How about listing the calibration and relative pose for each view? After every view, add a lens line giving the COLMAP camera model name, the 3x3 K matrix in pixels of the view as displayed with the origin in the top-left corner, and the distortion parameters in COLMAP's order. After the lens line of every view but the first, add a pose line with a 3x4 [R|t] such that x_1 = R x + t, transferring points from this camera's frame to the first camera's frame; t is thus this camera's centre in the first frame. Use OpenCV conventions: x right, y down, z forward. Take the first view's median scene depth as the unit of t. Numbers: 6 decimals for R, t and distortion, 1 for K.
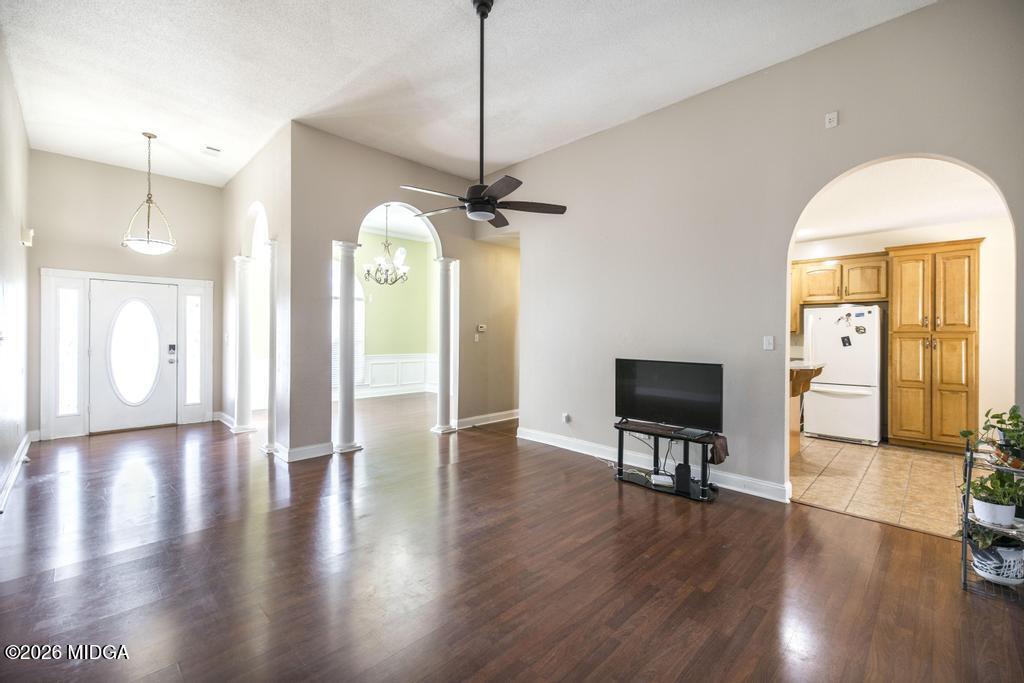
lens RADIAL K [[435.3, 0, 519.9], [0, 435.3, 337.2], [0, 0, 1]] dist [0.000802, -0.000268]
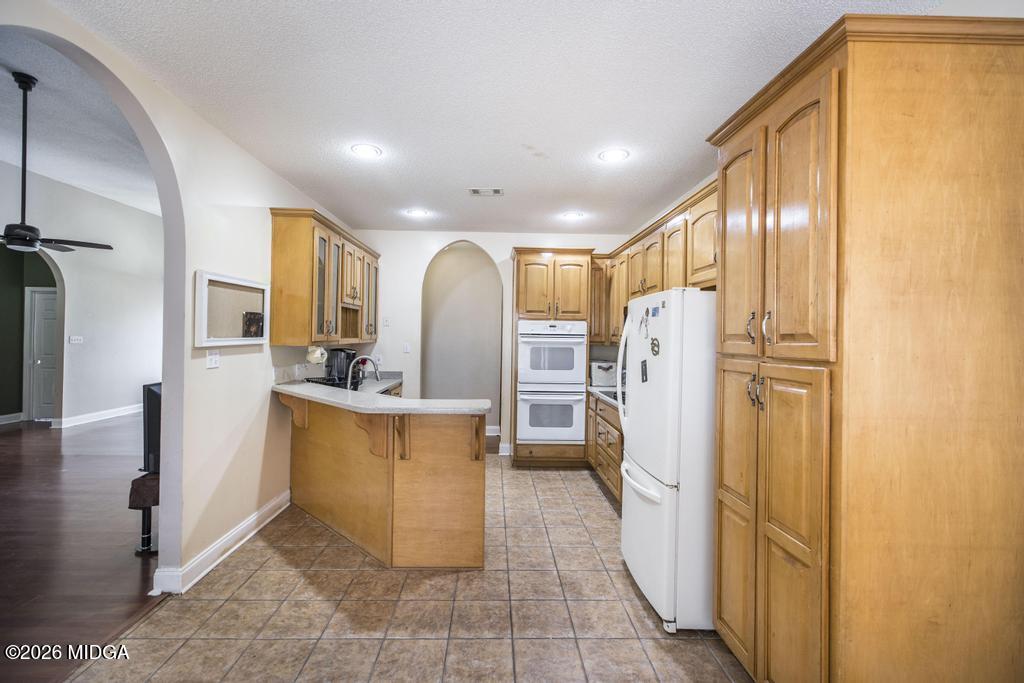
lens RADIAL K [[435.3, 0, 501.7], [0, 435.3, 330.5], [0, 0, 1]] dist [0.000802, -0.000268]
pose [[0.711549, 0.001963, -0.702633, 1.047434], [-0.008104, 0.999953, -0.005413, -0.029796], [0.702589, 0.009546, 0.711531, 0.622094]]
